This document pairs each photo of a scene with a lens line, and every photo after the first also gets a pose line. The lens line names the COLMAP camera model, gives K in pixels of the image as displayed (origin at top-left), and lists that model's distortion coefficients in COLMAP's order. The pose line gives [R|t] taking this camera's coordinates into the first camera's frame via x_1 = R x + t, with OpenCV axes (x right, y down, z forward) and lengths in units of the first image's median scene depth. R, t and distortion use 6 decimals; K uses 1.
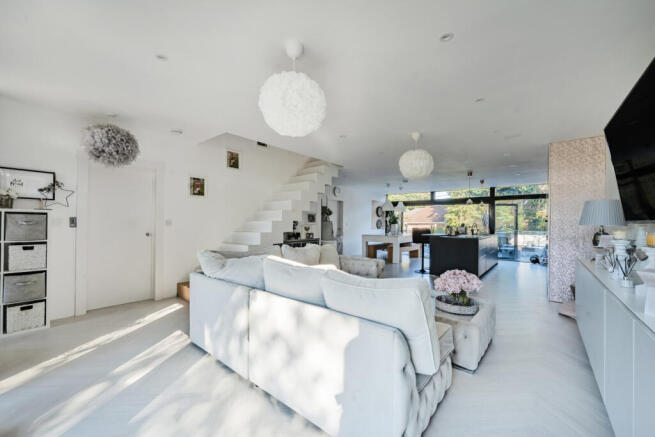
lens RADIAL K [[256.2, 0, 327.6], [0, 256.2, 222.1], [0, 0, 1]] dist [-0.002045, 0.000052]
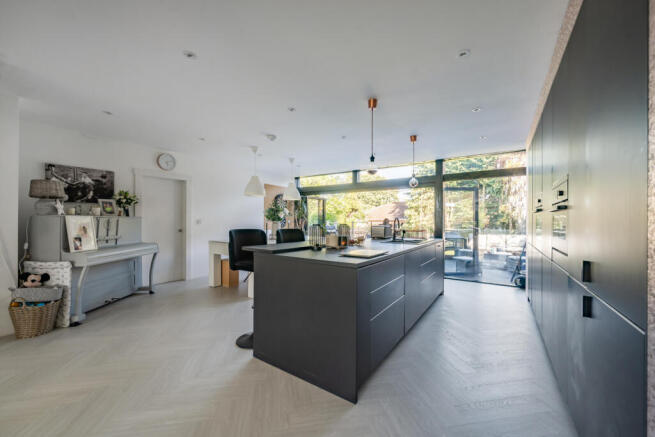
lens RADIAL K [[256.2, 0, 325.8], [0, 256.2, 220.3], [0, 0, 1]] dist [-0.002045, 0.000052]
pose [[0.994979, -0.007850, 0.099775, 0.255363], [0.007662, 0.999968, 0.002265, 0.004219], [-0.099790, -0.001489, 0.995007, 0.340948]]
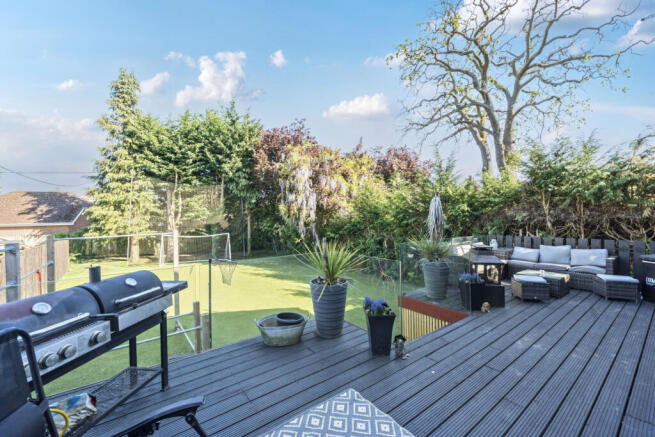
lens RADIAL K [[256.2, 0, 322.8], [0, 256.2, 221.6], [0, 0, 1]] dist [-0.002045, 0.000052]
pose [[0.274886, -0.008616, 0.961438, 0.313751], [0.012348, 0.999909, 0.005430, 0.003118], [-0.961397, 0.010379, 0.274968, 1.250538]]
